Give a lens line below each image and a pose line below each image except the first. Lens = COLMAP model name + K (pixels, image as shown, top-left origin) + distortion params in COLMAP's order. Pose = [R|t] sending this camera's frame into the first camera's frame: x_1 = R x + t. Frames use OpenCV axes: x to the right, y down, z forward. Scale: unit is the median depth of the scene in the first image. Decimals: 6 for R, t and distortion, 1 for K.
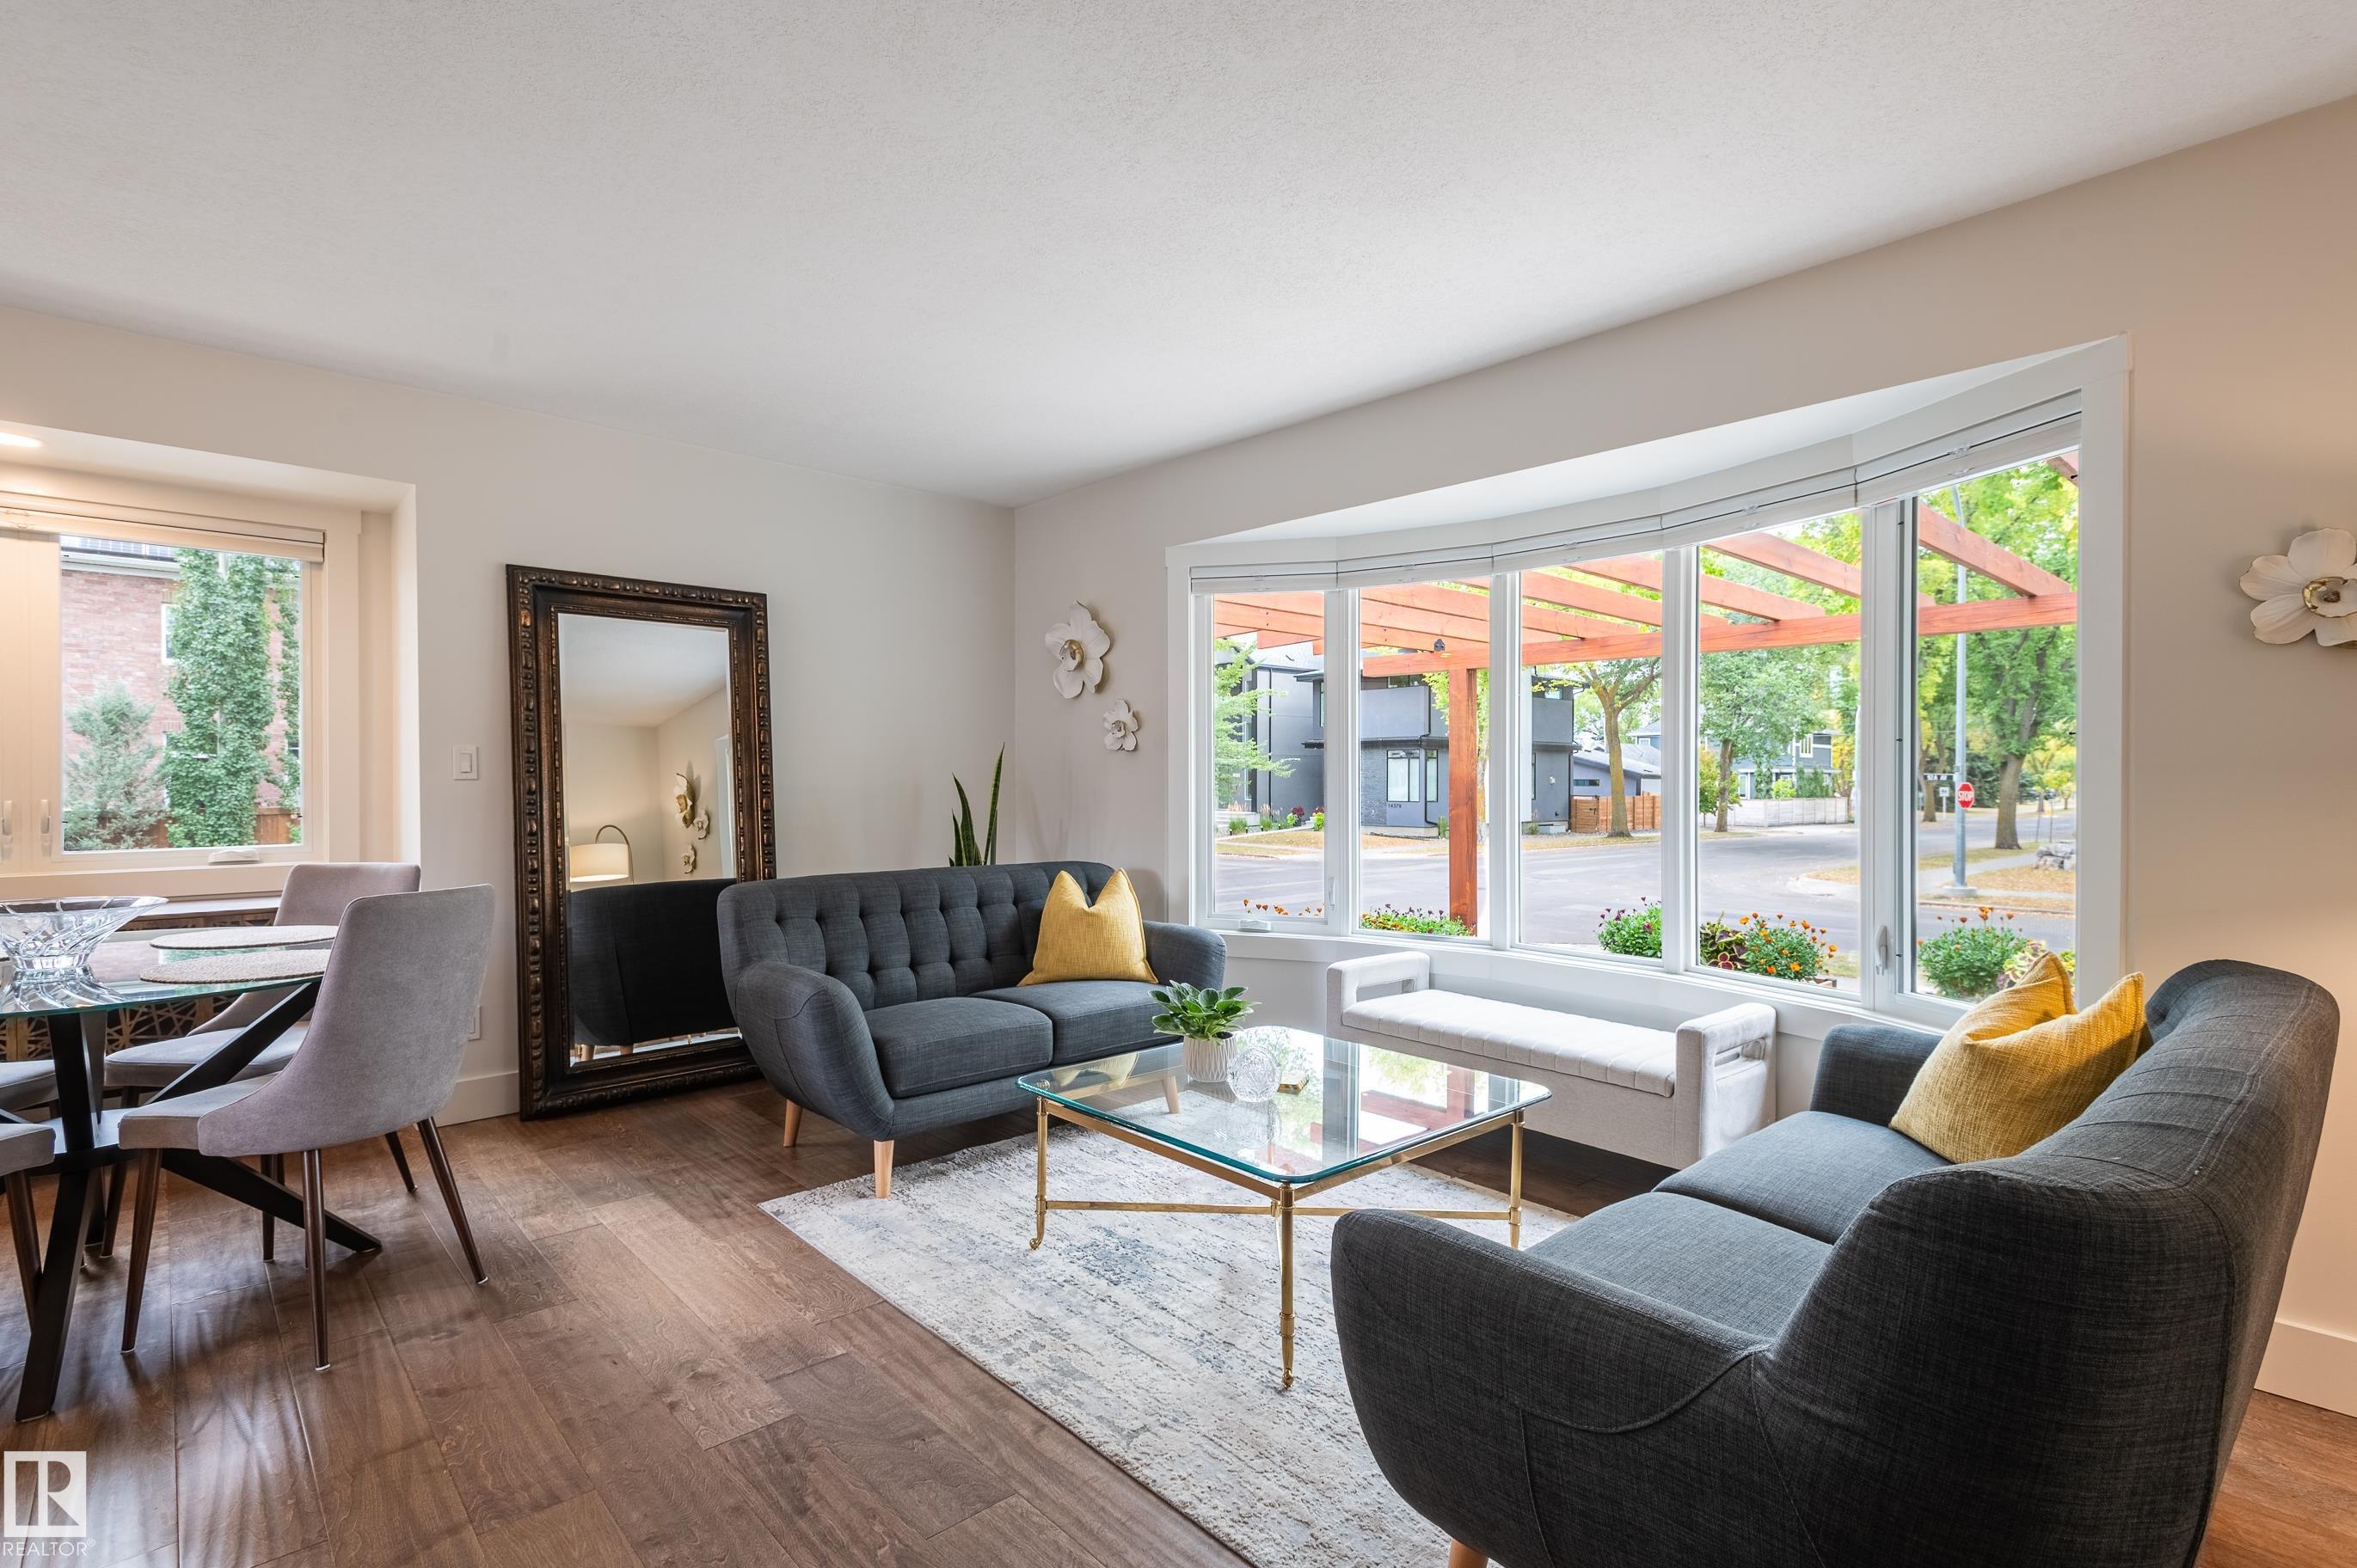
lens RADIAL K [[1143.7, 0, 1178.5], [0, 1143.7, 784.0], [0, 0, 1]] dist [0.002057, 0.000060]
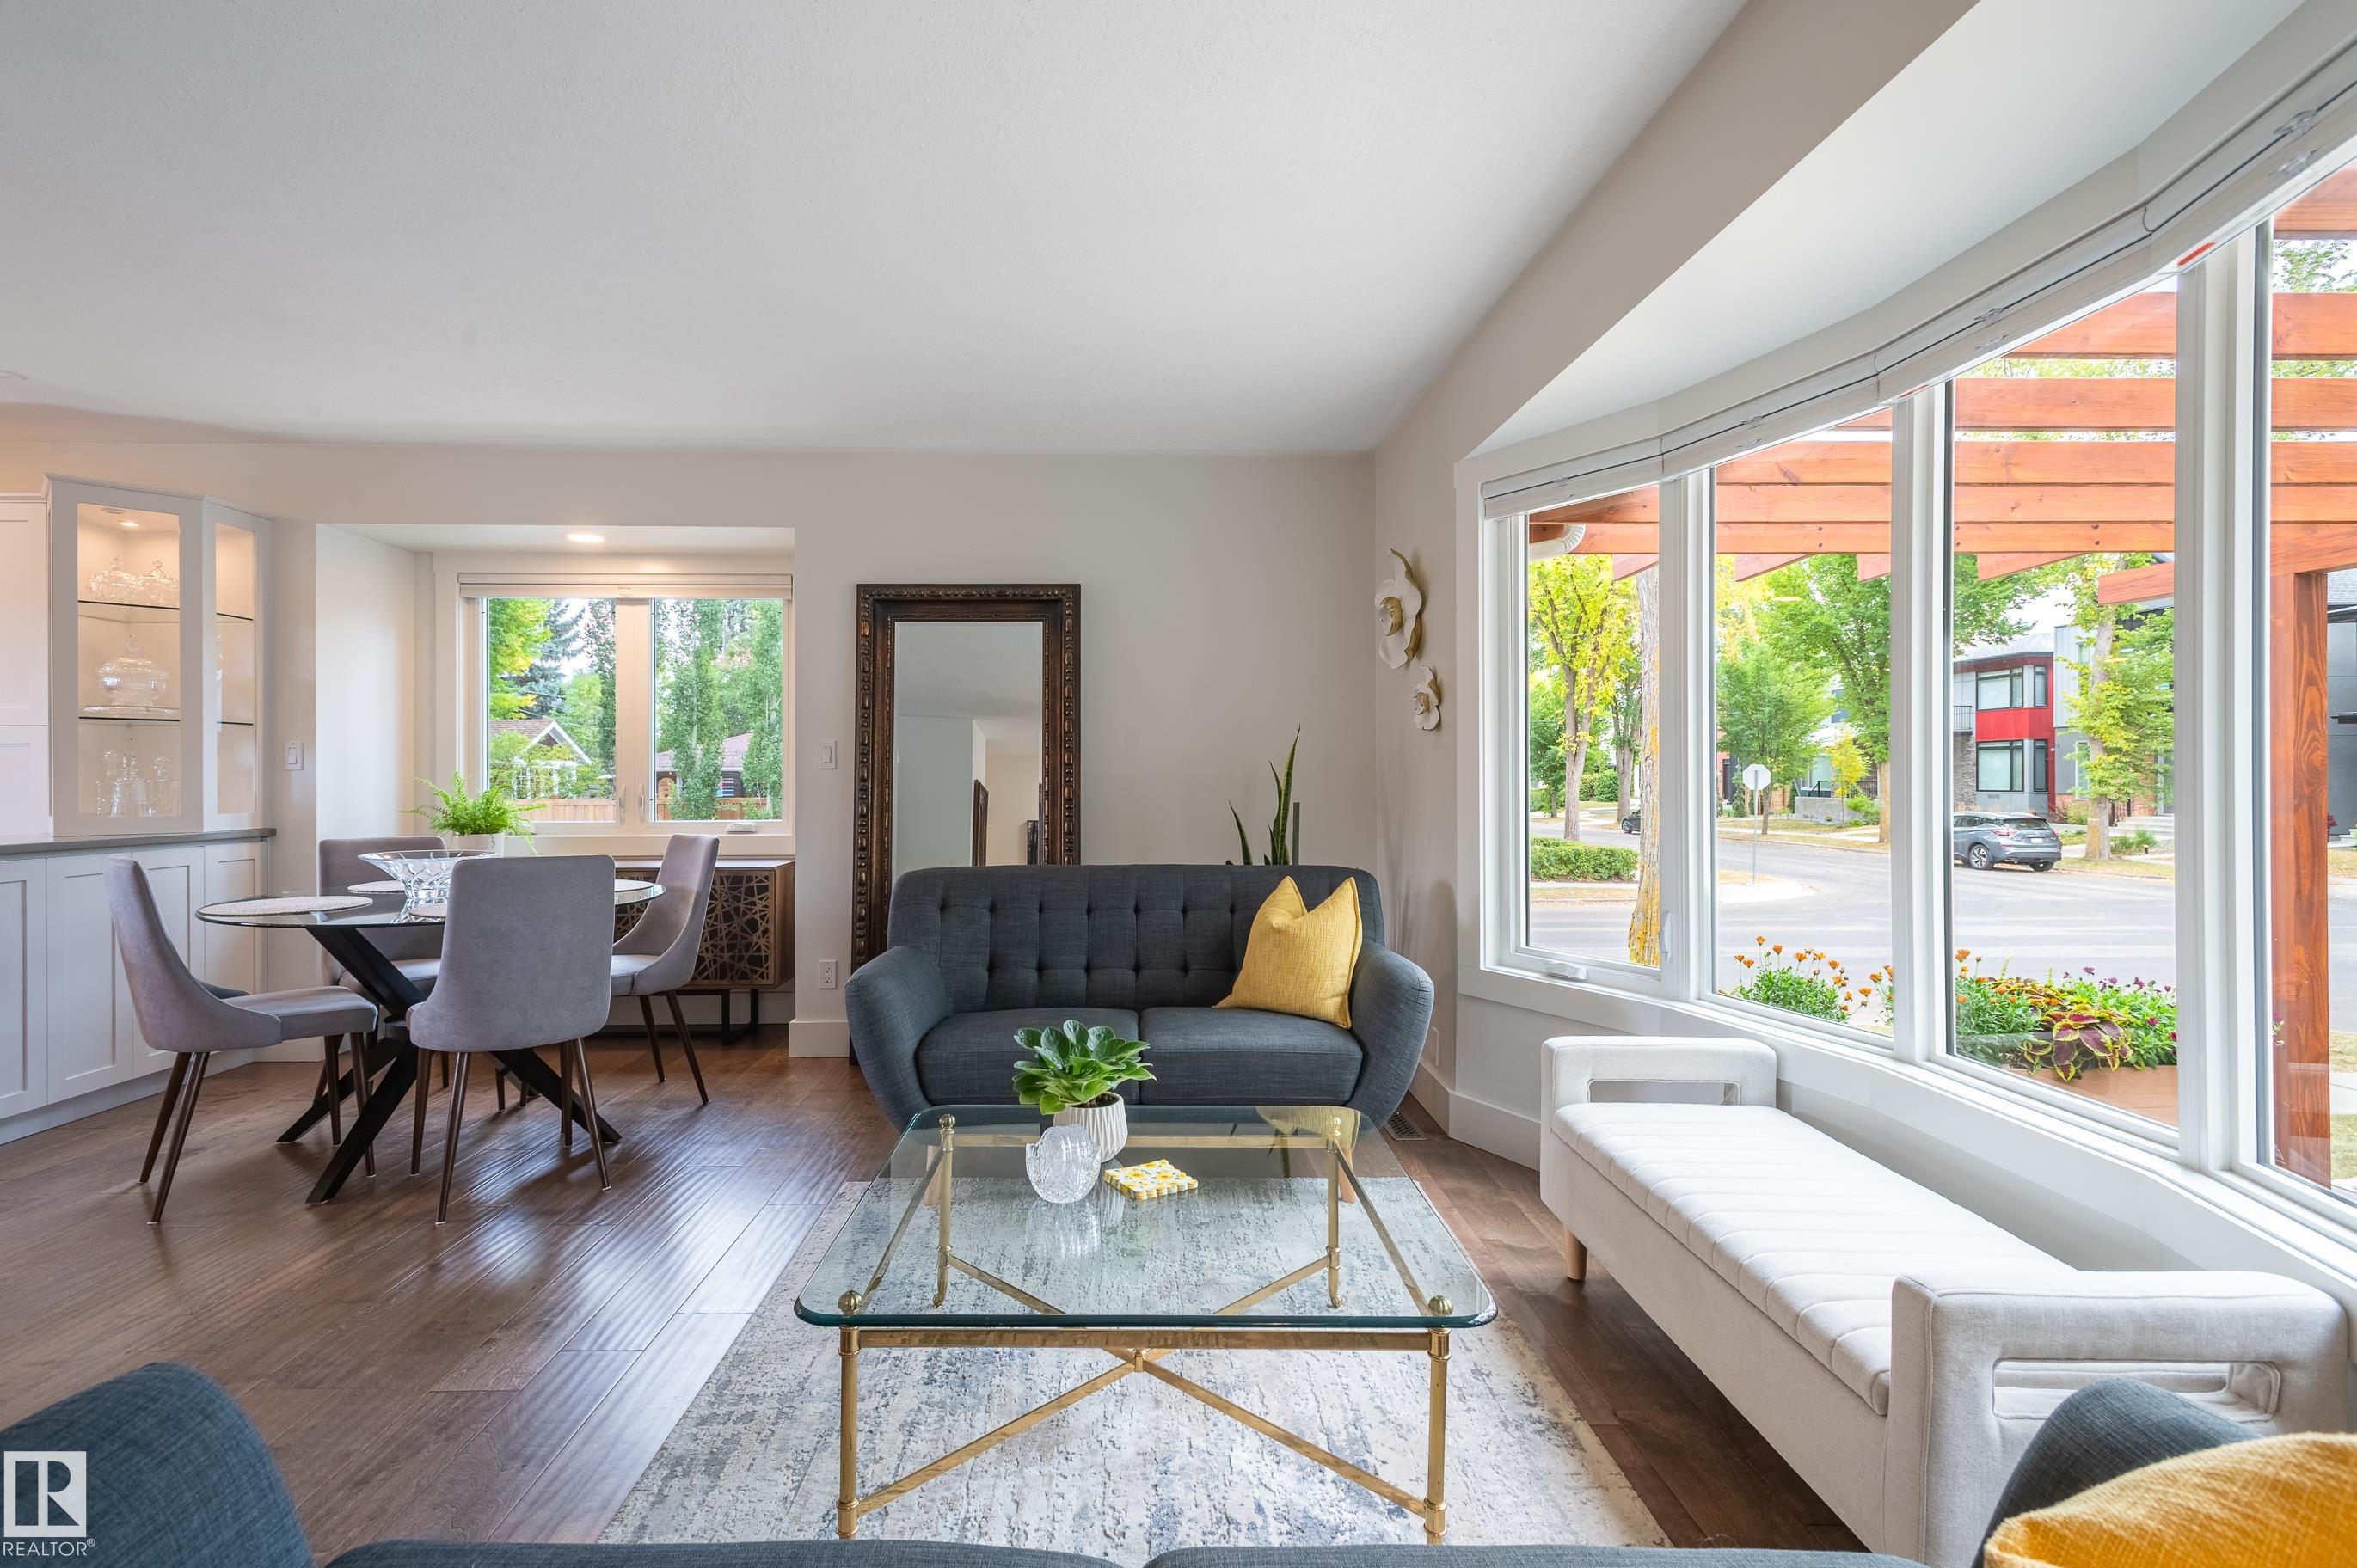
lens RADIAL K [[1141.5, 0, 1120.9], [0, 1141.5, 776.1], [0, 0, 1]] dist [0.003311, 0.000140]
pose [[0.734921, -0.001828, -0.678150, 0.385220], [-0.000330, 0.999995, -0.003054, 0.006285], [0.678152, 0.002469, 0.734917, 0.322124]]
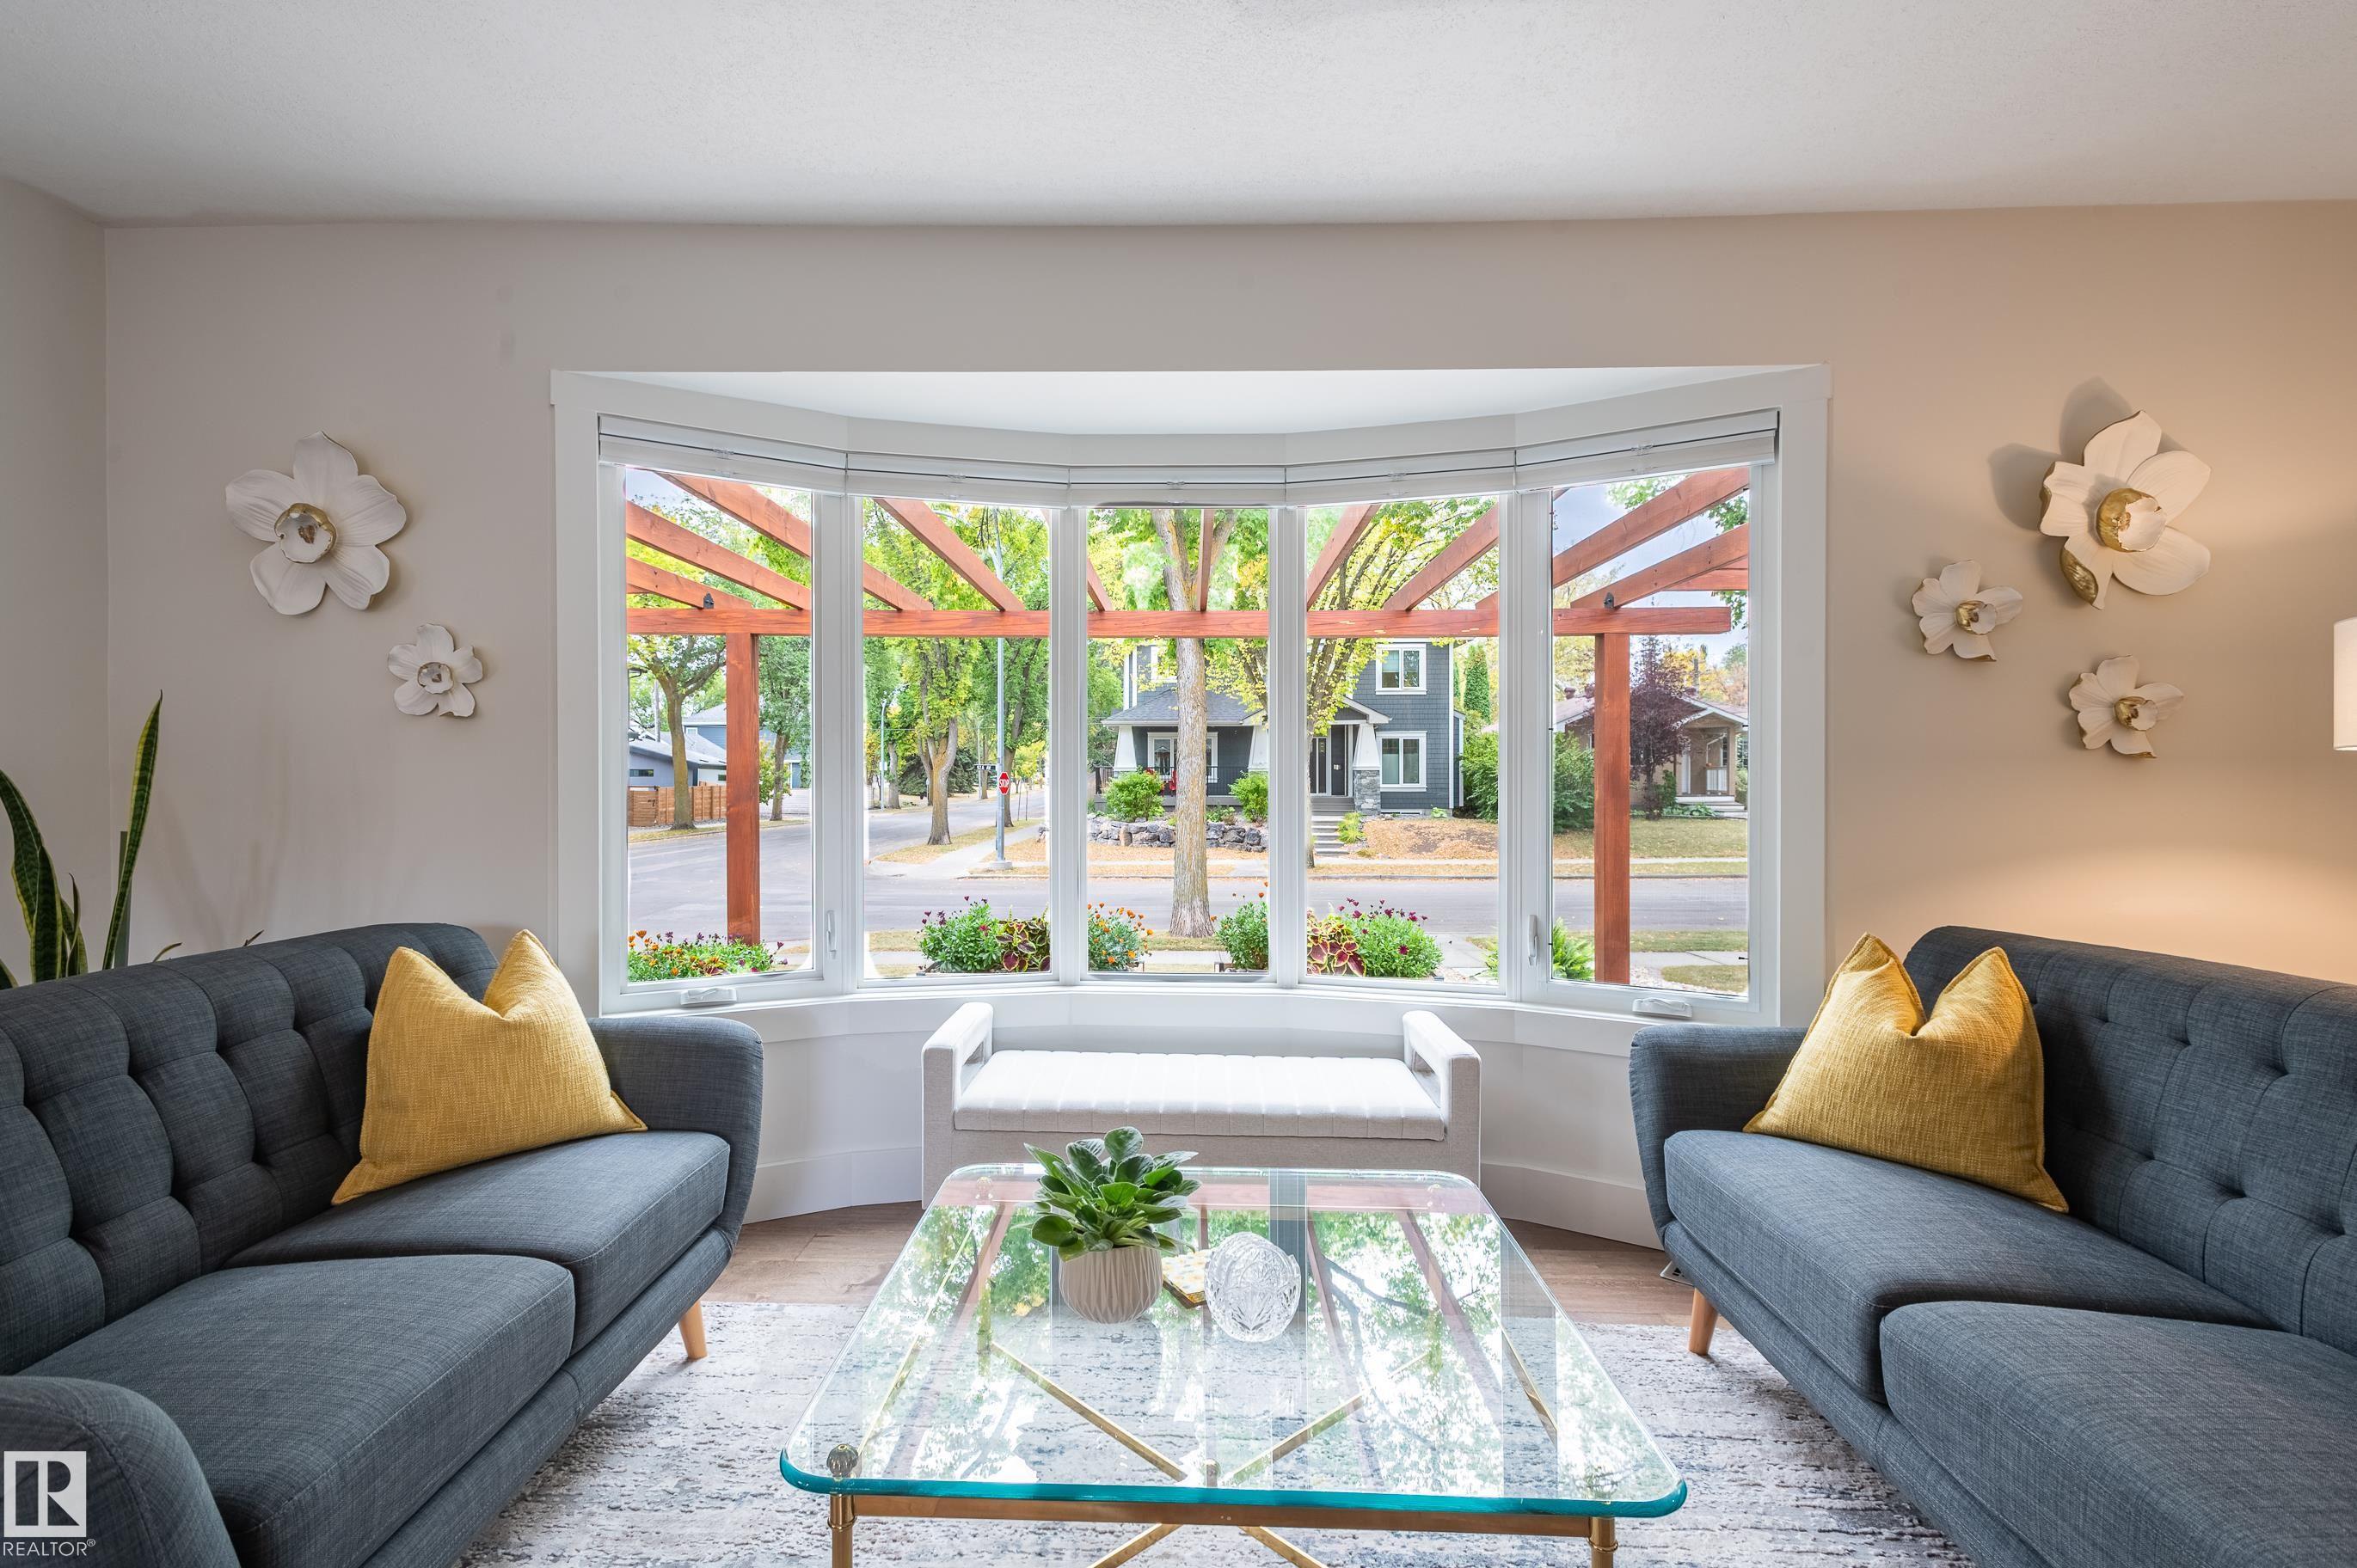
lens RADIAL K [[1139.9, 0, 1178.0], [0, 1139.9, 768.1], [0, 0, 1]] dist [0.024558, -0.013354]
pose [[0.691930, 0.000638, 0.721964, -0.239591], [0.003092, 0.999988, -0.003847, -0.000929], [-0.721958, 0.004894, 0.691919, 0.408997]]
